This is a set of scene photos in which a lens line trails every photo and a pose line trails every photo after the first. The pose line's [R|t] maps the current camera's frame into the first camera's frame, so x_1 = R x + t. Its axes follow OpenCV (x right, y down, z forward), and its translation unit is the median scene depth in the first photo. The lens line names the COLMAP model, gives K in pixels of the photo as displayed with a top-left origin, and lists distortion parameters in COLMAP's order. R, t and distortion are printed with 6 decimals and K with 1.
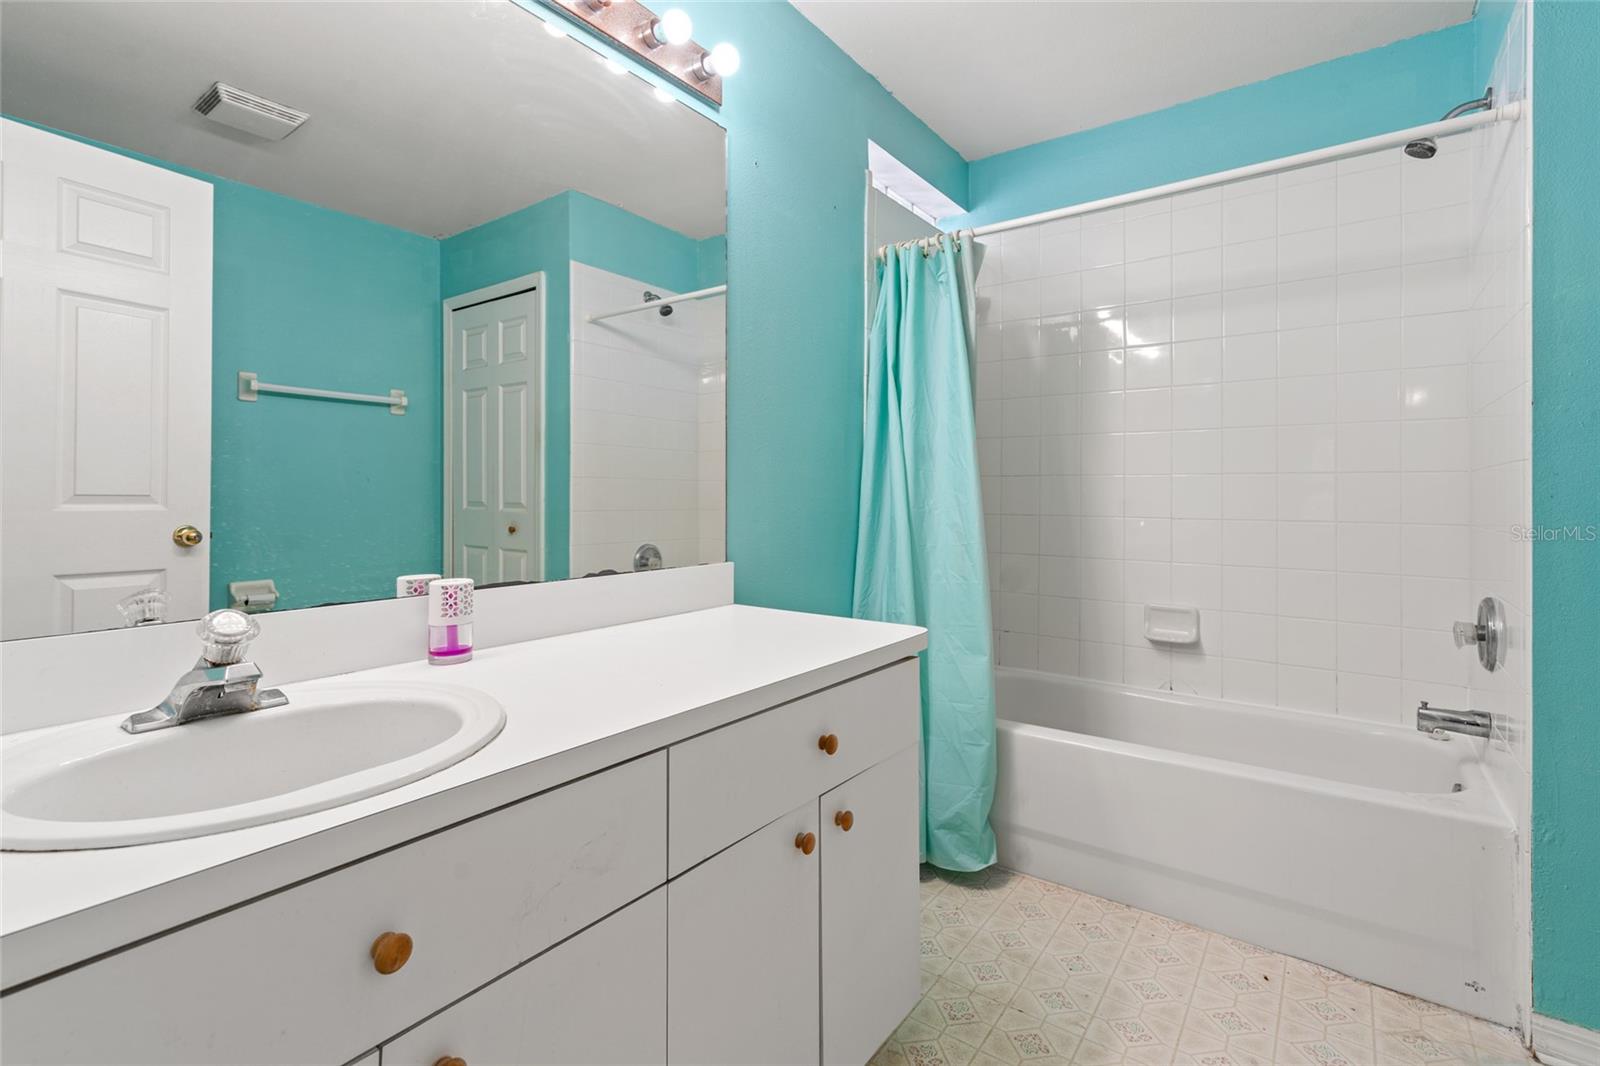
lens RADIAL K [[747.6, 0, 802.6], [0, 747.6, 487.9], [0, 0, 1]] dist [-0.000074, 0.005008]
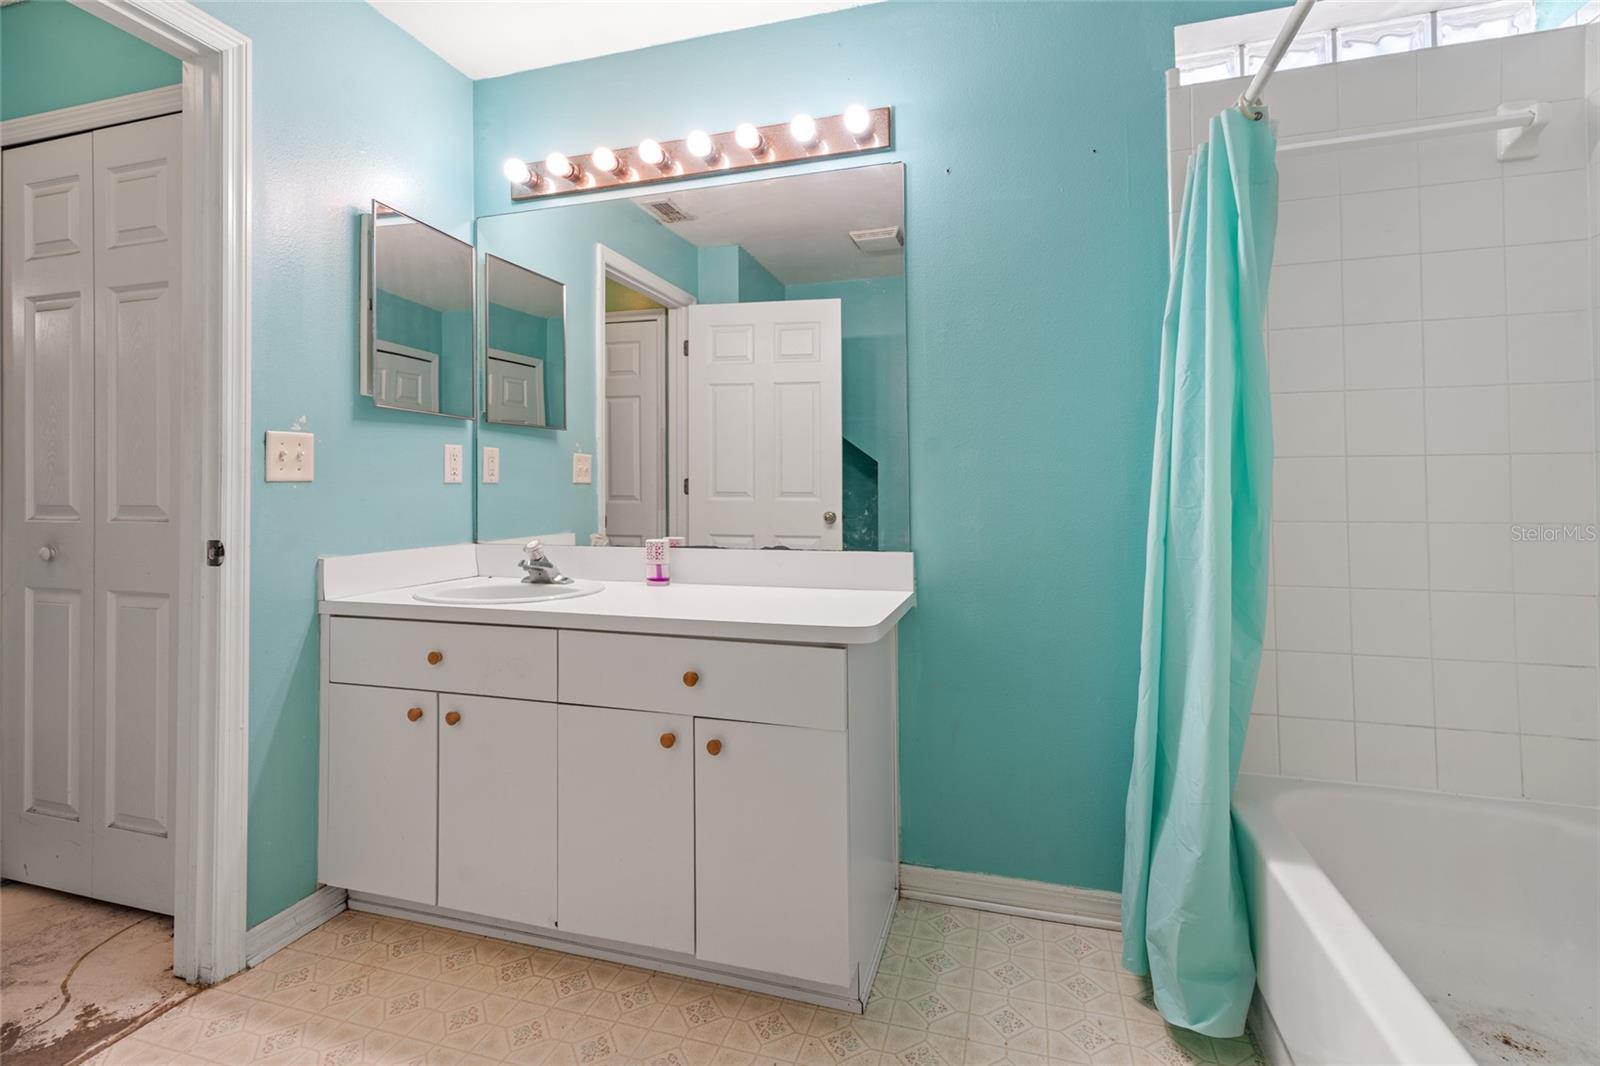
lens RADIAL K [[747.6, 0, 802.6], [0, 747.6, 487.9], [0, 0, 1]] dist [-0.000074, 0.005008]
pose [[0.339209, -0.007505, -0.940681, 0.978674], [0.011331, 0.999928, -0.003892, 0.008361], [0.940643, -0.009338, 0.339269, 0.539783]]
